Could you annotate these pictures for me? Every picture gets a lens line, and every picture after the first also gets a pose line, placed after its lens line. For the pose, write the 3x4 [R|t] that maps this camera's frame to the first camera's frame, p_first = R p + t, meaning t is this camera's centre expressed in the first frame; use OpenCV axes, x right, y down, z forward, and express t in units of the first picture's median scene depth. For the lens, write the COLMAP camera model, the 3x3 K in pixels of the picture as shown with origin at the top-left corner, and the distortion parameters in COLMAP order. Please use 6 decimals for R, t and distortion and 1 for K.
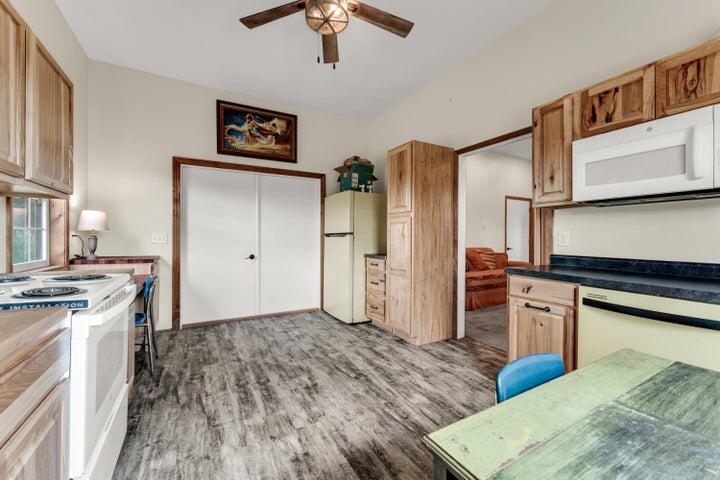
lens RADIAL K [[290.0, 0, 356.4], [0, 290.0, 238.7], [0, 0, 1]] dist [0.002200, 0.000242]
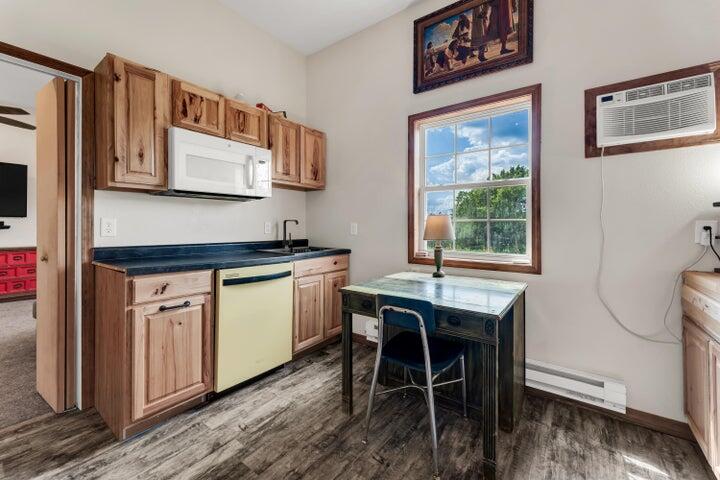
lens RADIAL K [[293.1, 0, 360.4], [0, 293.1, 226.8], [0, 0, 1]] dist [0.000282, 0.000037]
pose [[-0.409808, -0.003096, 0.912167, -0.412632], [0.000761, 0.999993, 0.003736, -0.005178], [-0.912172, 0.002225, -0.409802, 0.862088]]
